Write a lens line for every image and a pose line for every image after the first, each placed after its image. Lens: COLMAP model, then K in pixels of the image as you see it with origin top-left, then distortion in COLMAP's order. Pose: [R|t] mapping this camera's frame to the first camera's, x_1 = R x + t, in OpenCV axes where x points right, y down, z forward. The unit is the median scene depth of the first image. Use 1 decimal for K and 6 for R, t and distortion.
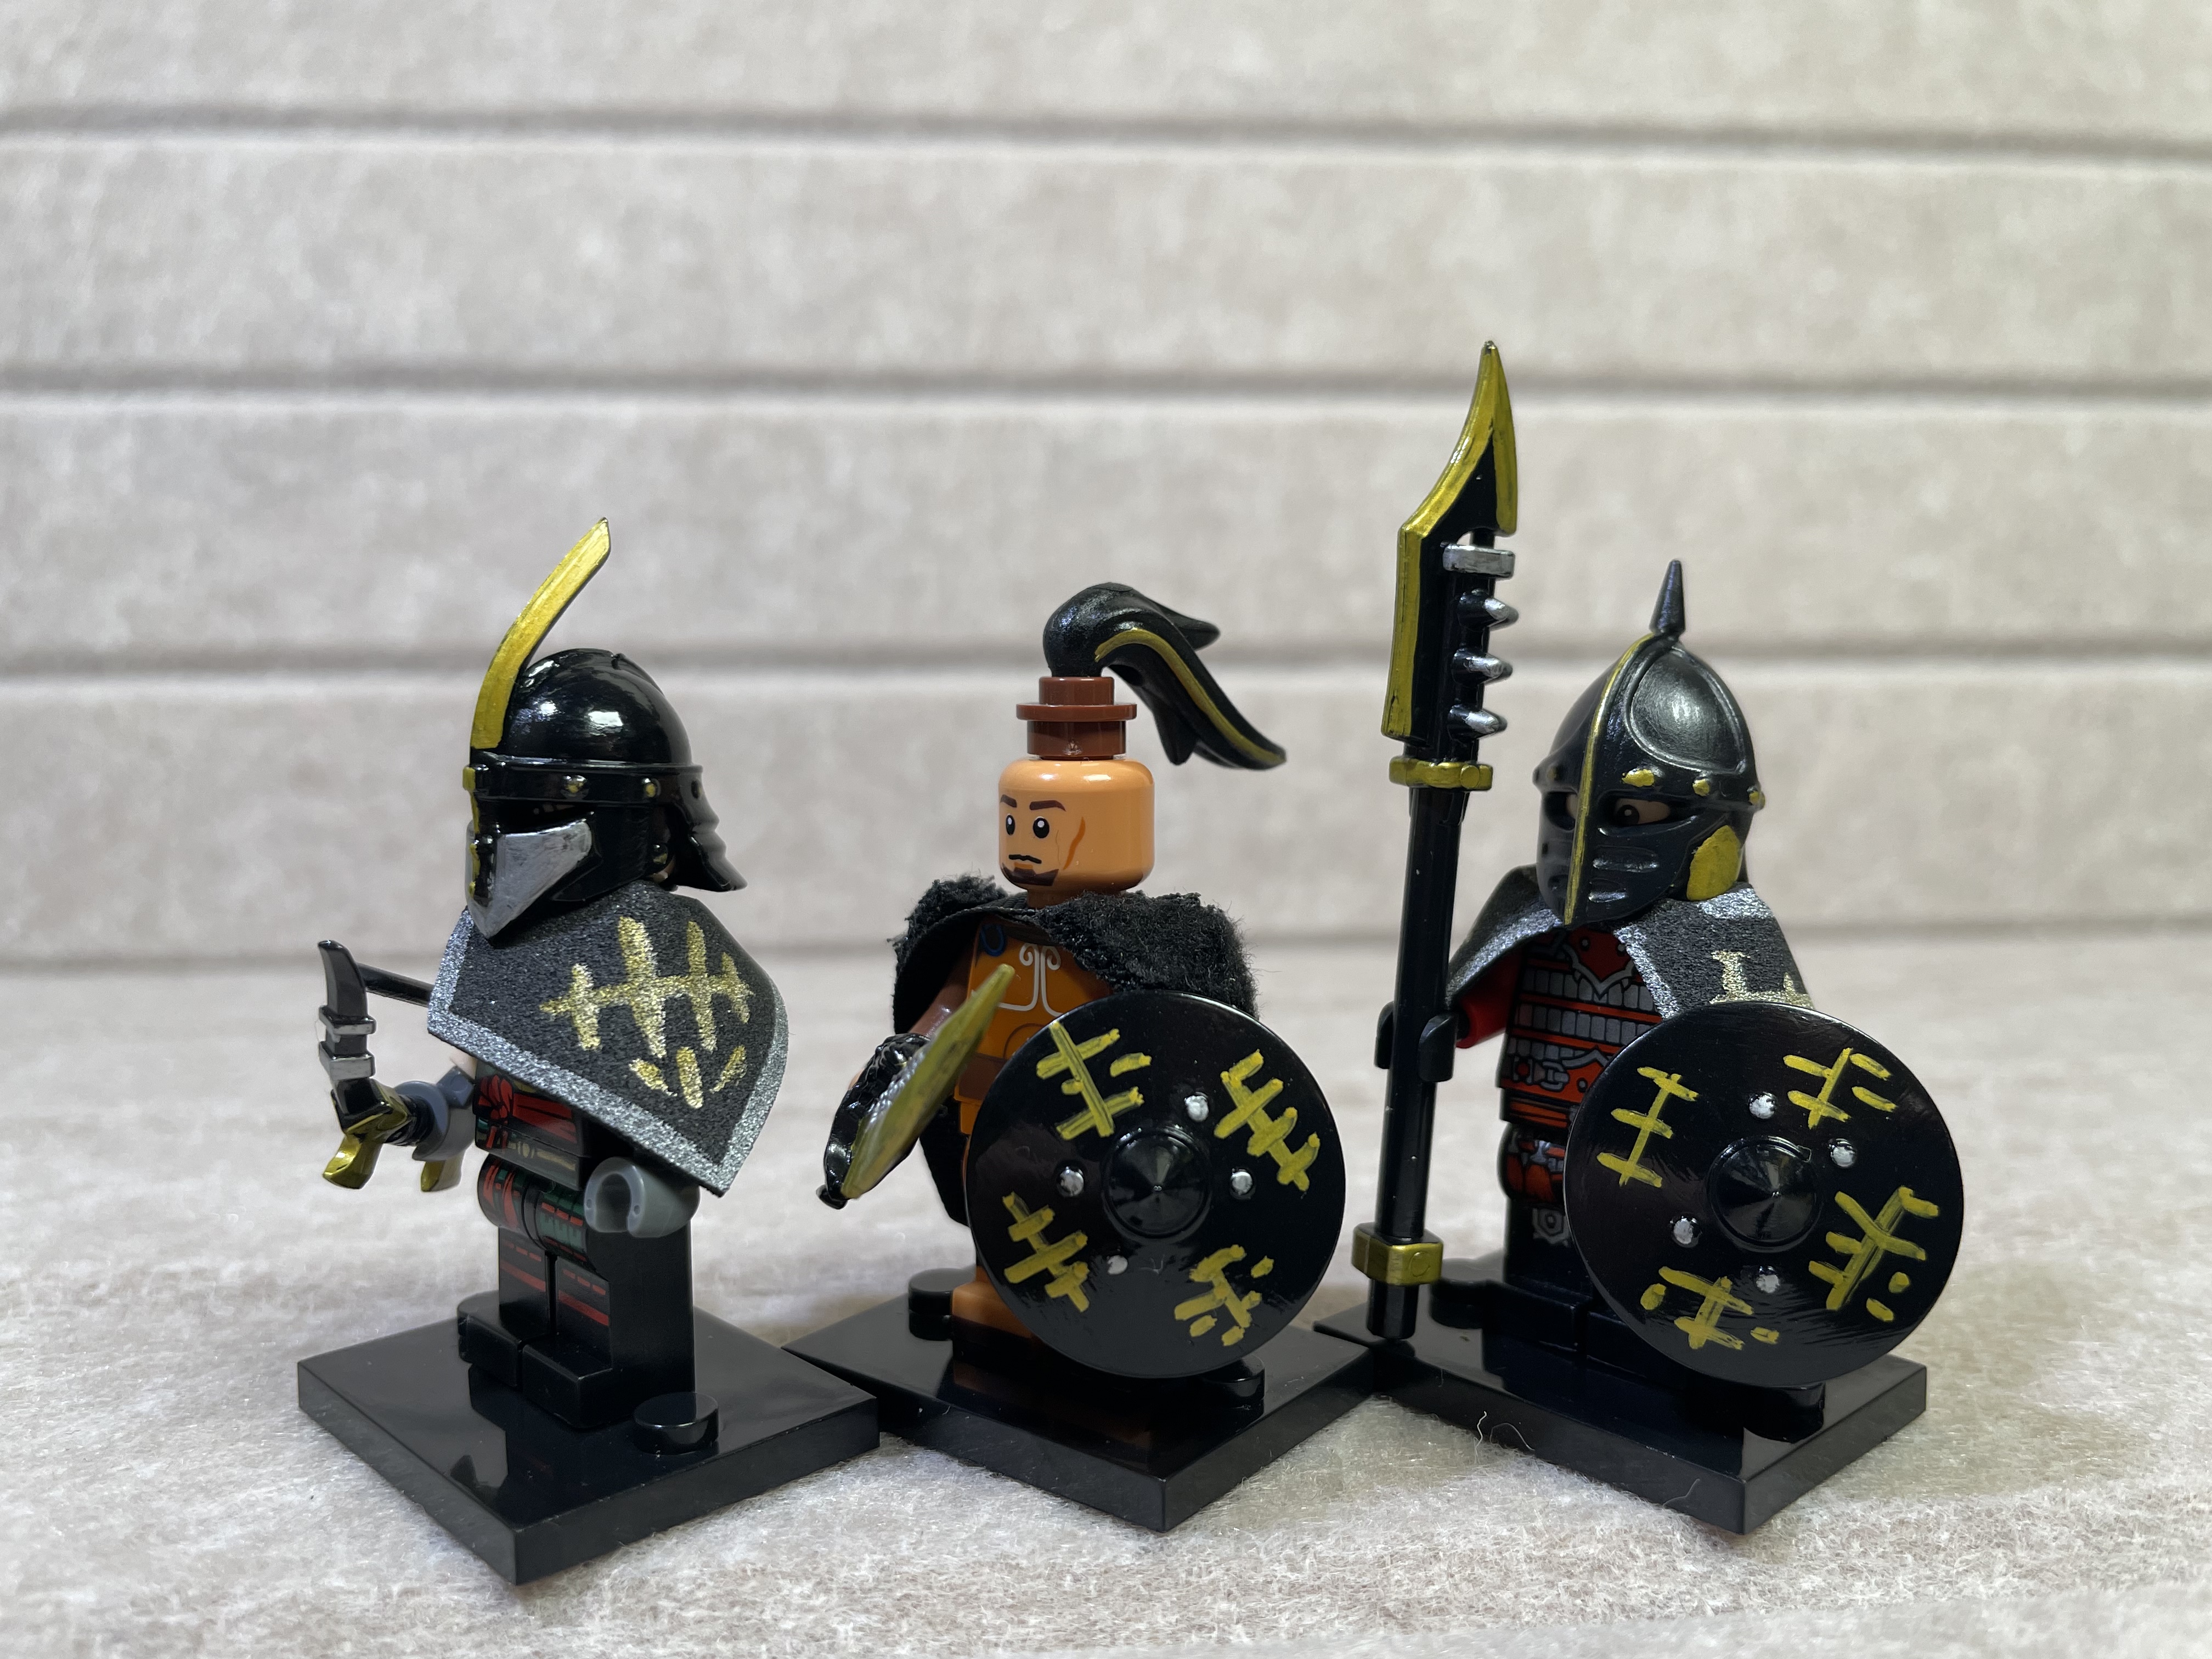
lens RADIAL K [[1734.9, 0, 1106.0], [0, 1734.9, 829.5], [0, 0, 1]] dist [0.057491, -0.126914]
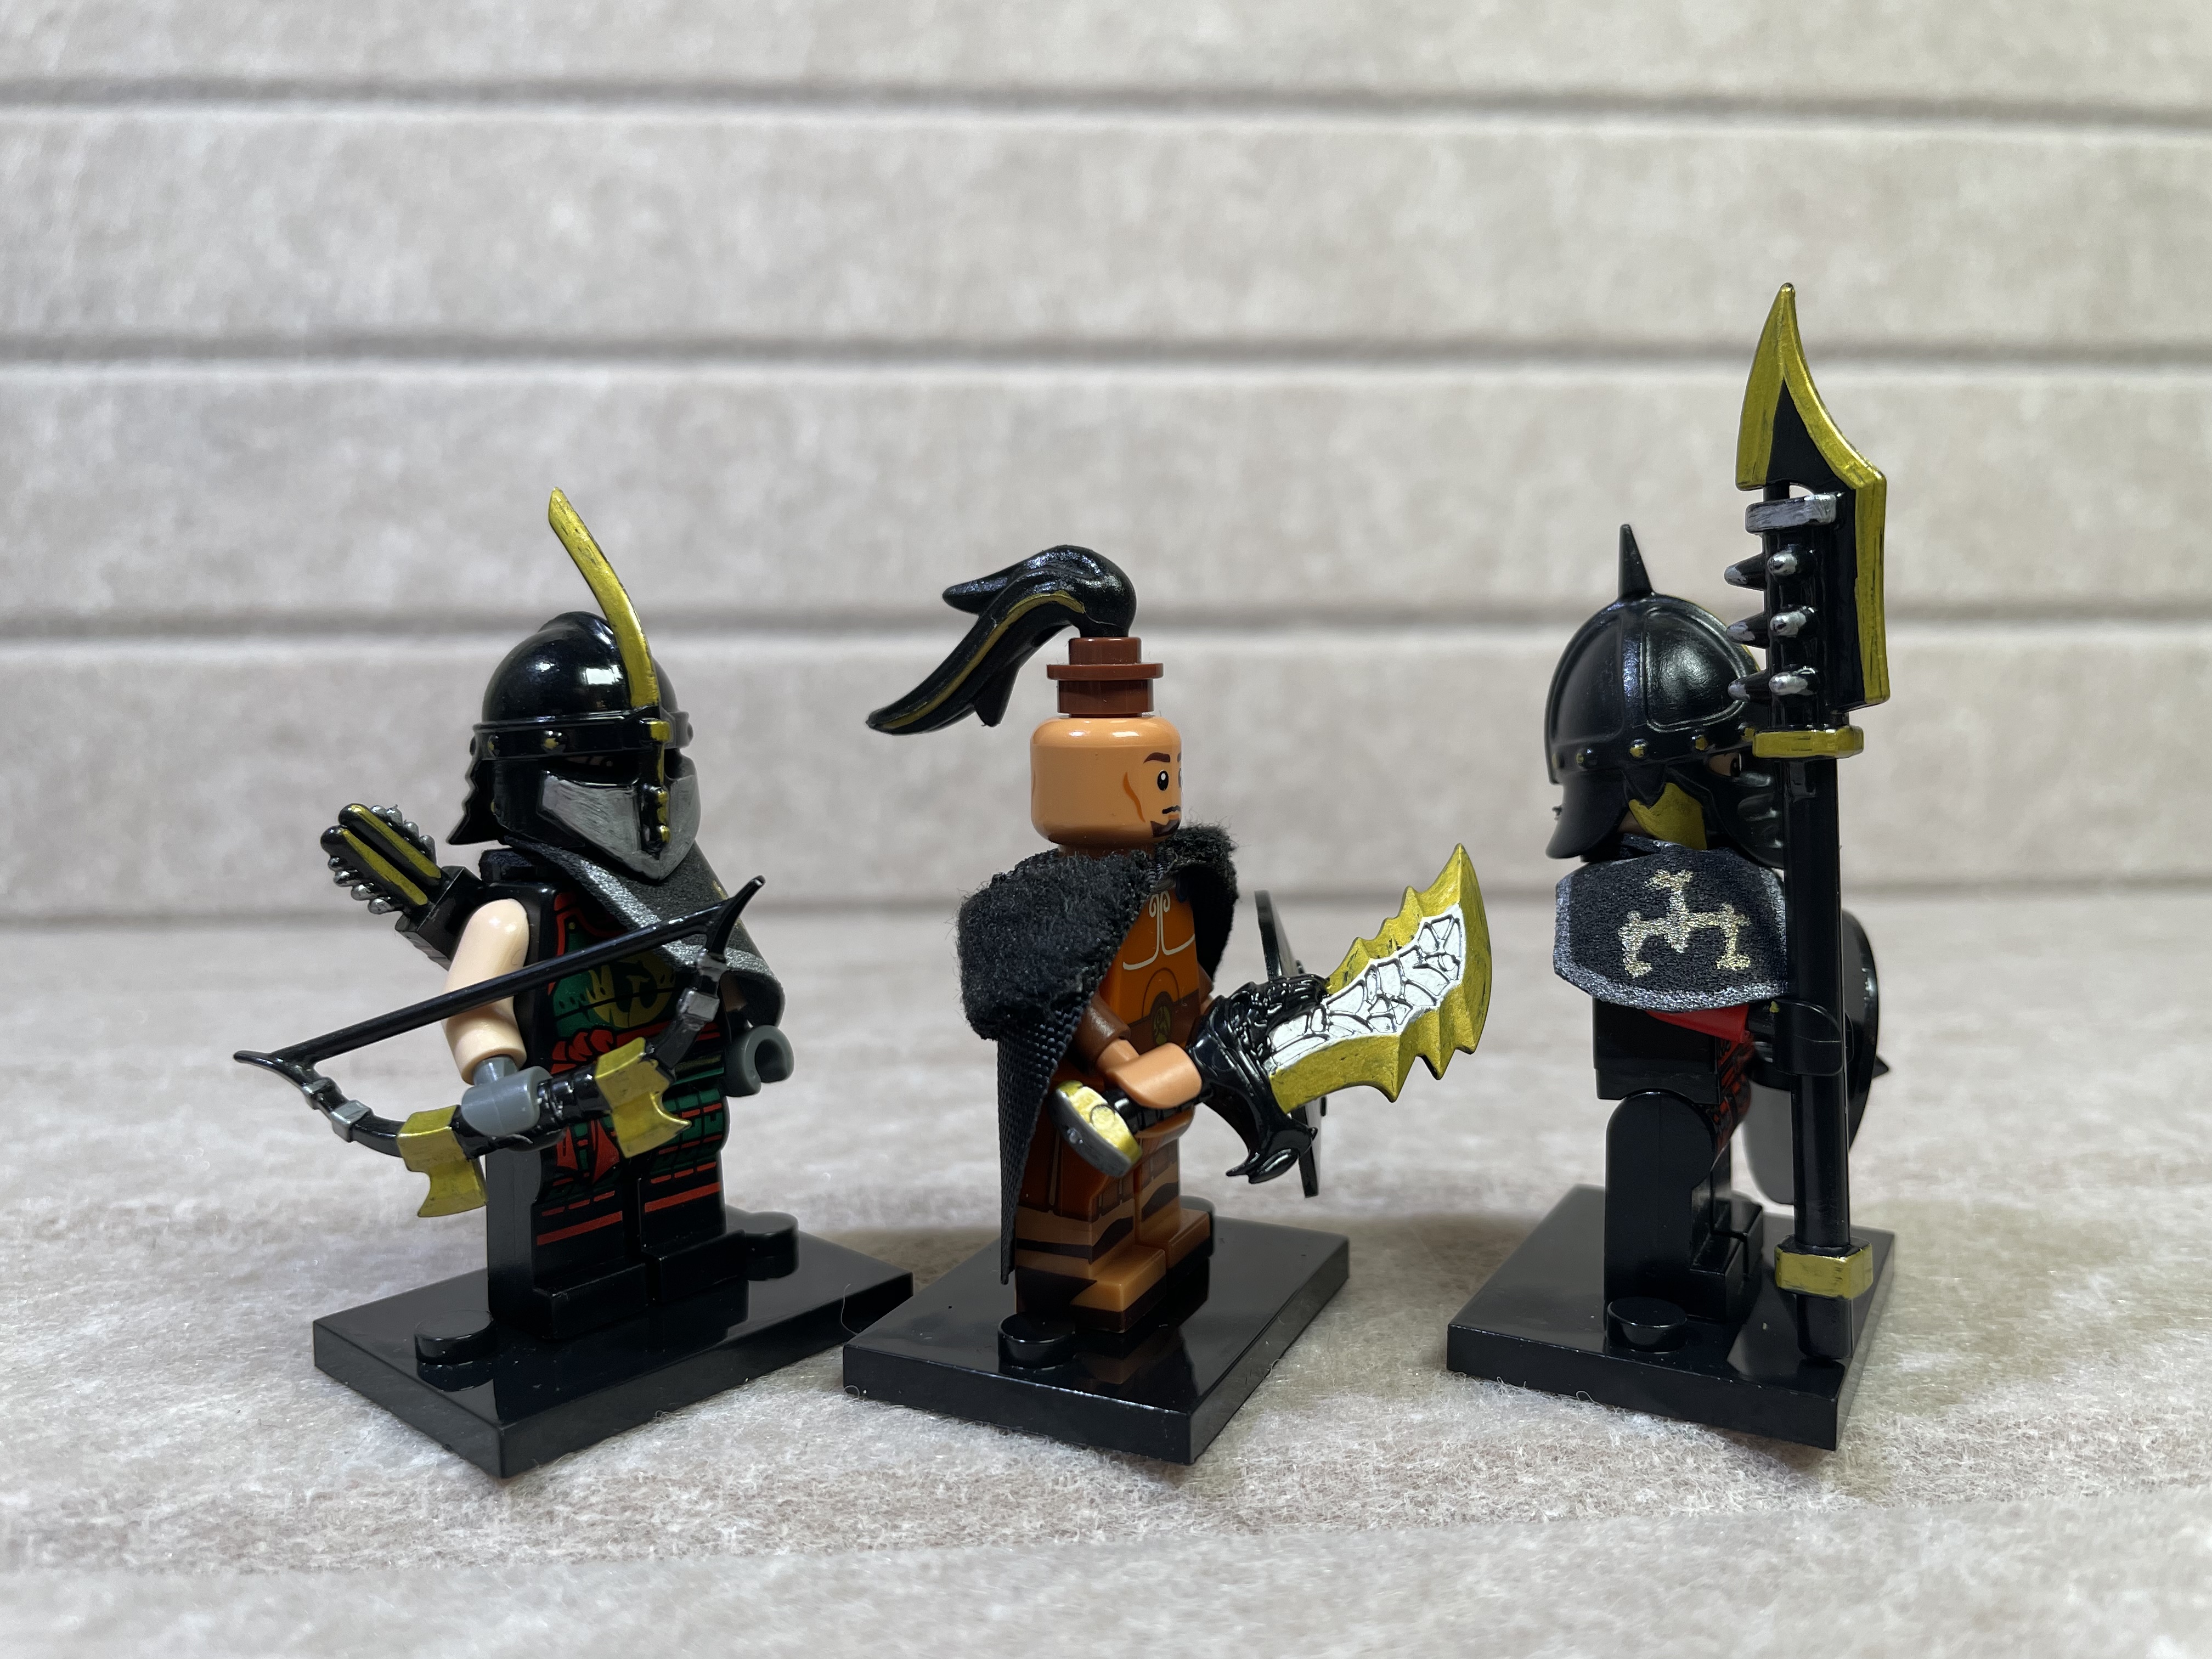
lens RADIAL K [[1731.1, 0, 1100.4], [0, 1731.1, 823.4], [0, 0, 1]] dist [0.053161, -0.118415]
pose [[0.999971, 0.000816, -0.007595, 0.028632], [-0.000687, 0.999857, 0.016914, 0.002305], [0.007608, -0.016908, 0.999828, -0.018243]]
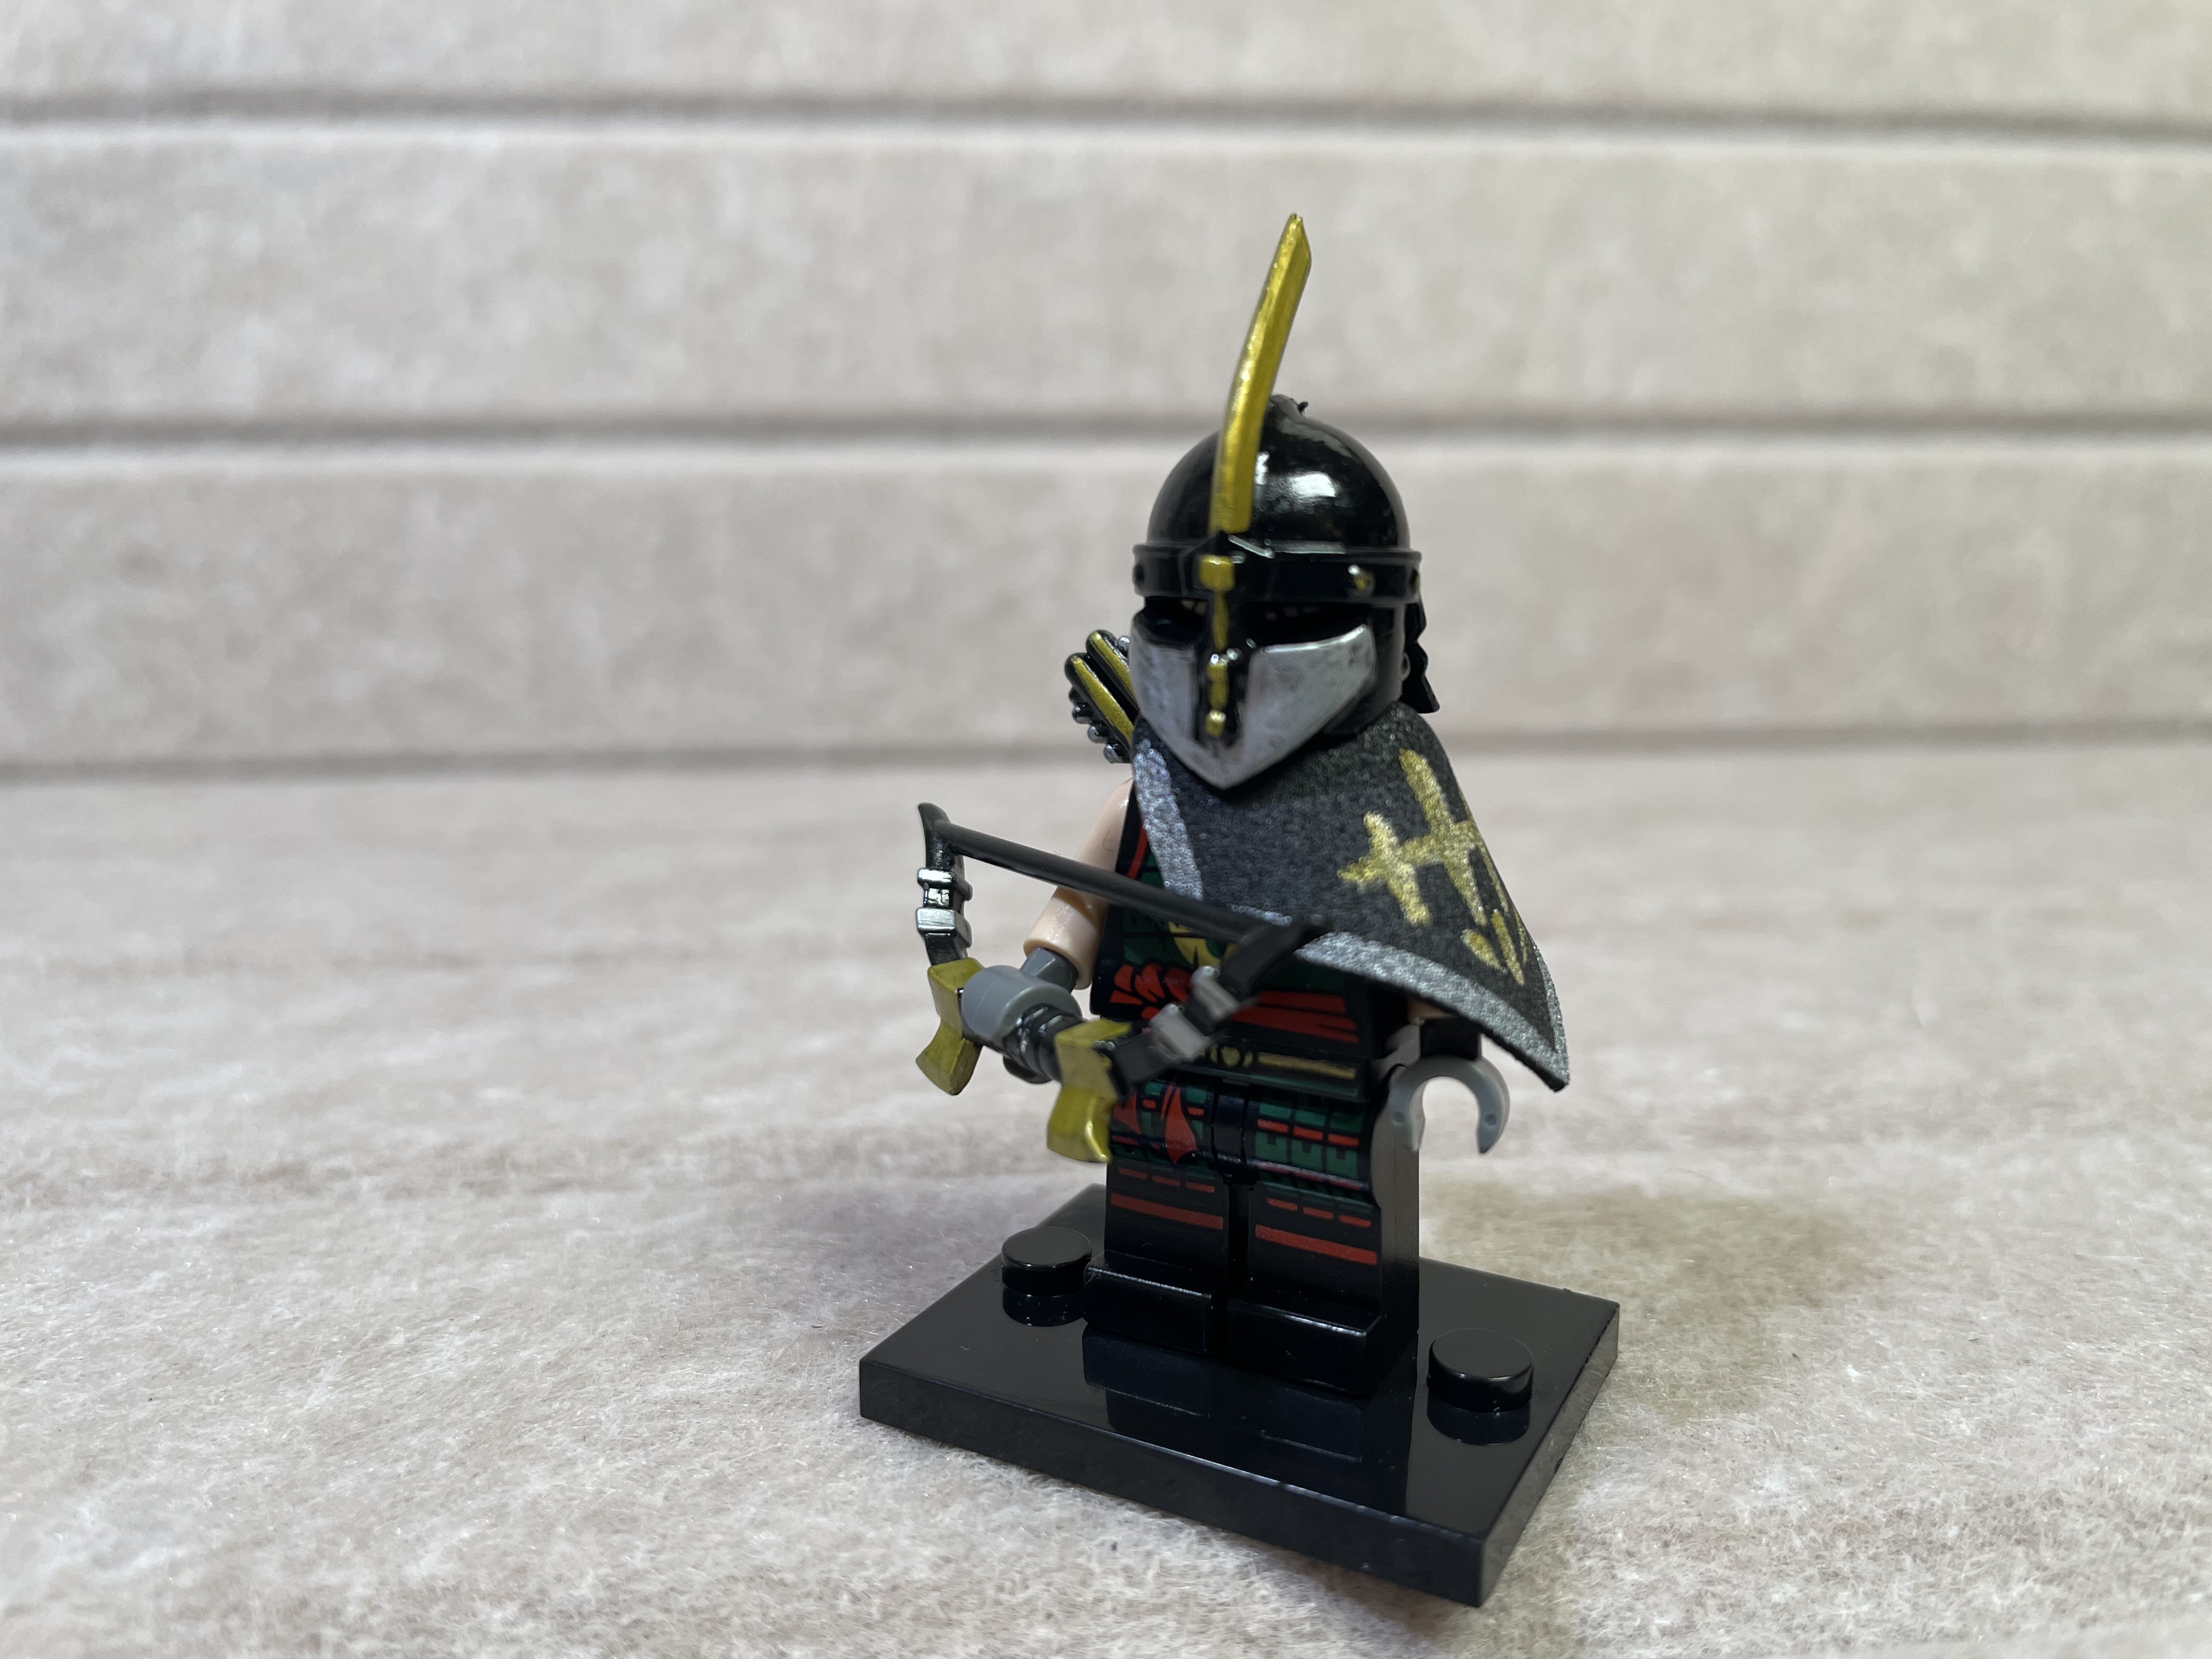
lens RADIAL K [[1758.1, 0, 1106.0], [0, 1758.1, 829.5], [0, 0, 1]] dist [0.045056, -0.117746]
pose [[0.999967, 0.000103, 0.008169, 0.030812], [-0.001081, 0.992800, 0.119777, -0.003814], [-0.008098, -0.119782, 0.992767, 0.085647]]
